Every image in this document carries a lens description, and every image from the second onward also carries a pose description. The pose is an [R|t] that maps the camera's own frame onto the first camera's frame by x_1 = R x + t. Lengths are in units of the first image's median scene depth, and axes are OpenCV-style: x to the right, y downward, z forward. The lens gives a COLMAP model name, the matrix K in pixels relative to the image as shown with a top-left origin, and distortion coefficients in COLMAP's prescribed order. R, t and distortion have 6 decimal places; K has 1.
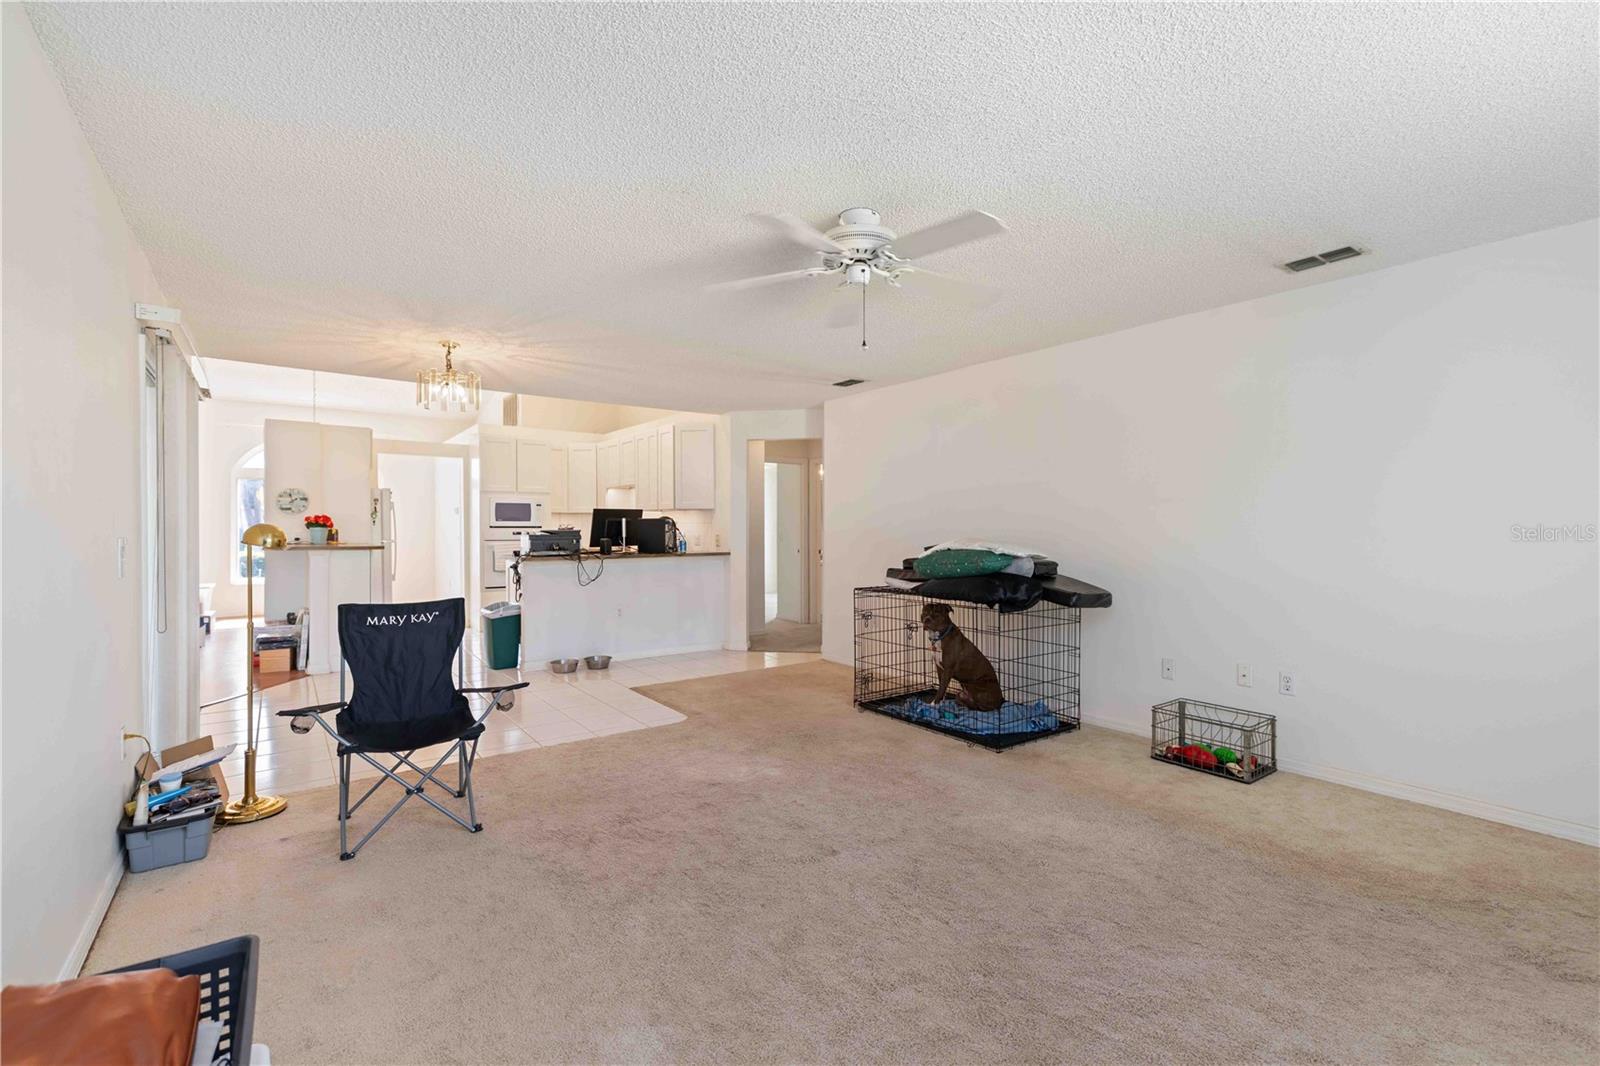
lens RADIAL K [[705.9, 0, 799.5], [0, 705.9, 525.1], [0, 0, 1]] dist [0.002893, 0.000419]
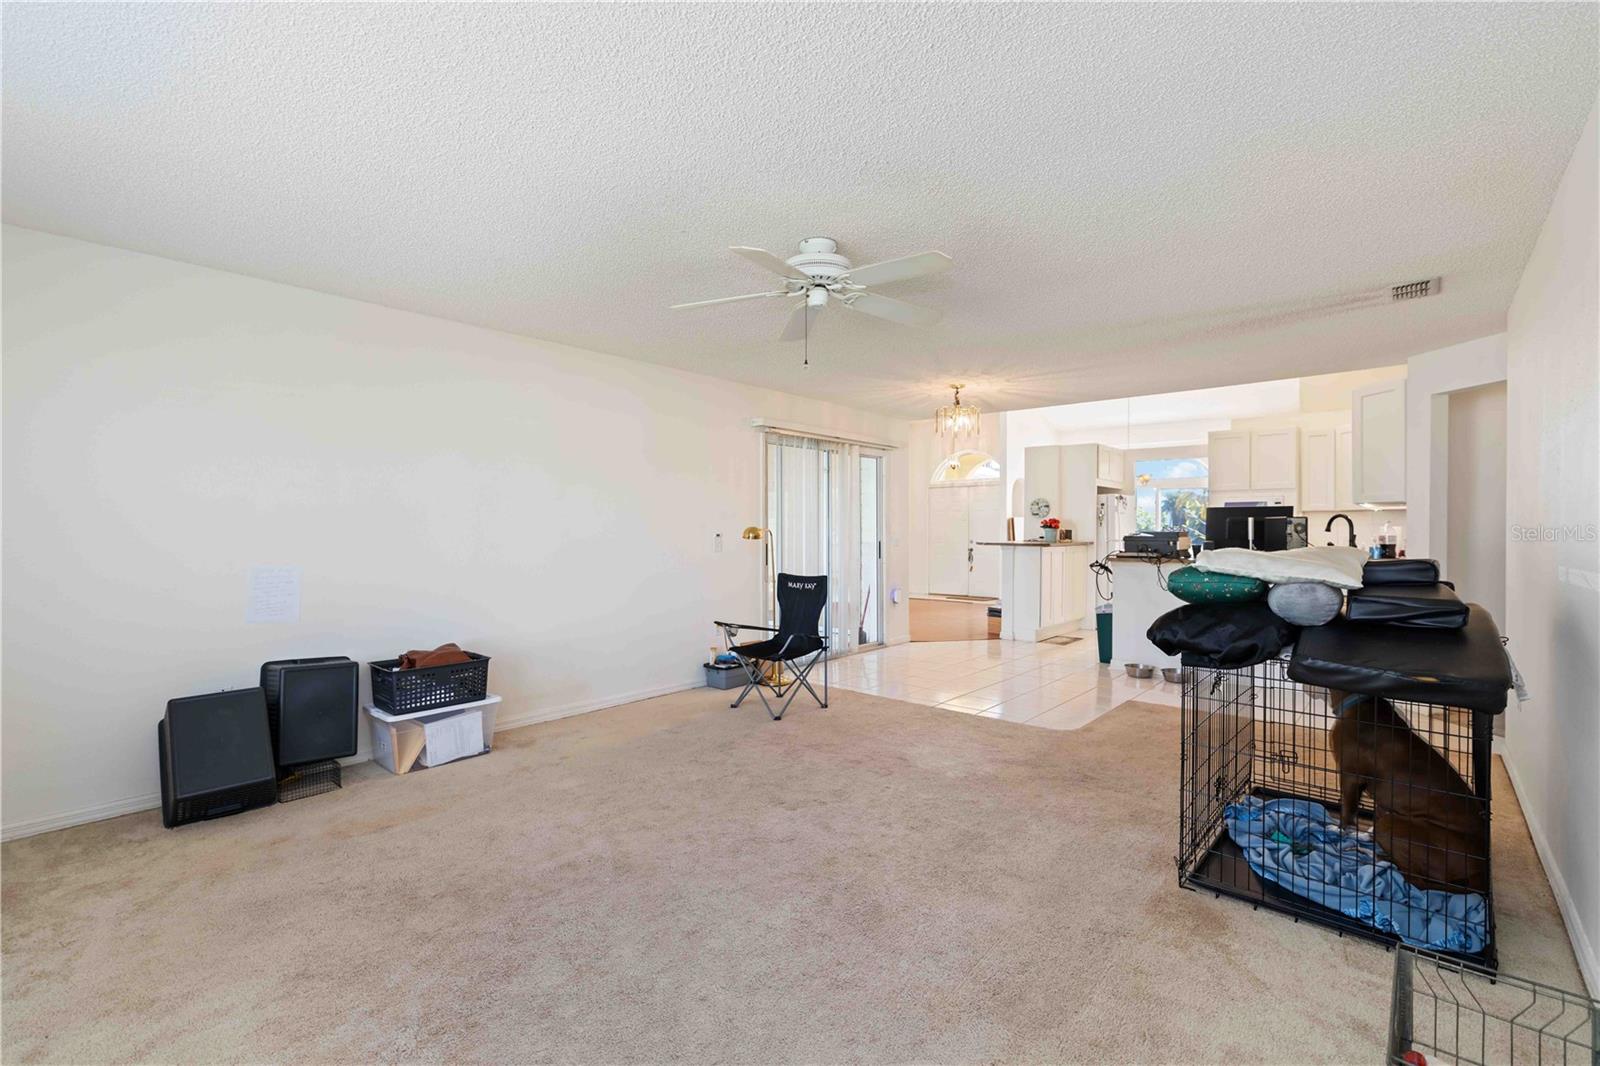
lens RADIAL K [[705.9, 0, 799.5], [0, 705.9, 525.1], [0, 0, 1]] dist [0.002893, 0.000419]
pose [[0.211695, -0.003851, -0.977328, 0.734154], [0.003007, 0.999990, -0.003289, 0.000607], [0.977331, -0.002243, 0.211704, 0.474508]]
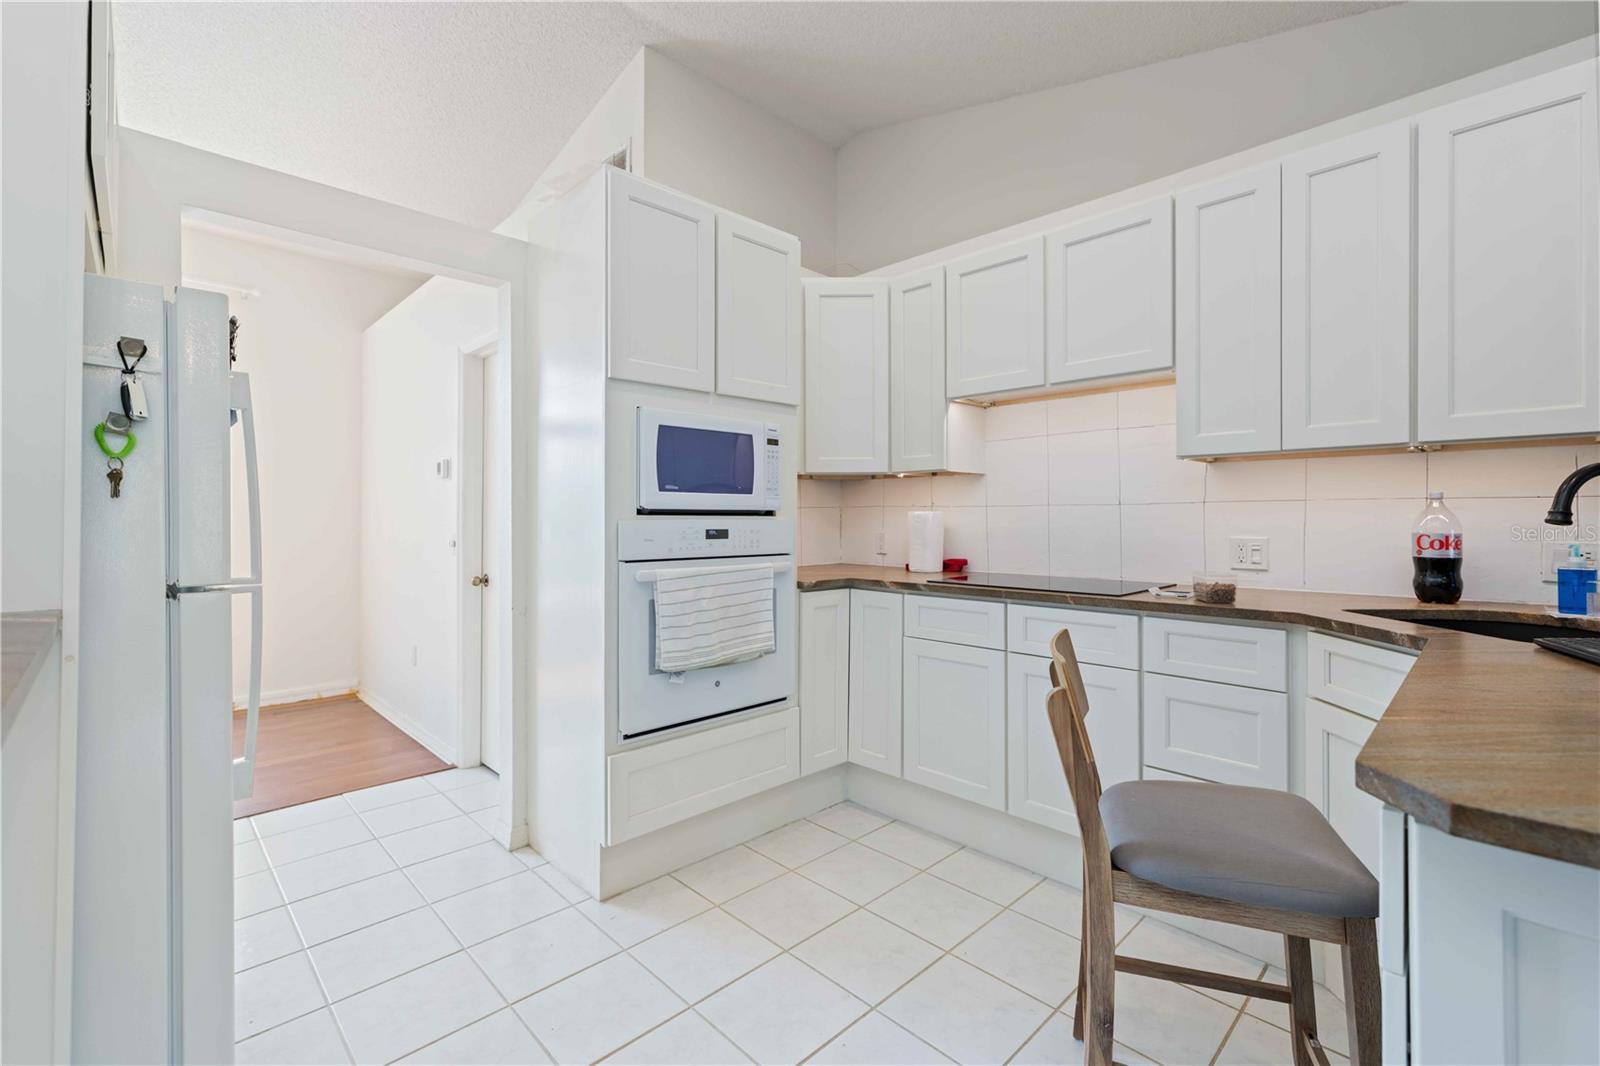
lens RADIAL K [[705.9, 0, 799.5], [0, 705.9, 525.1], [0, 0, 1]] dist [0.002893, 0.000419]
pose [[0.990928, -0.001257, 0.134391, -0.800442], [-0.000704, 0.999894, 0.014544, 0.006653], [-0.134395, -0.014507, 0.990822, 1.397299]]
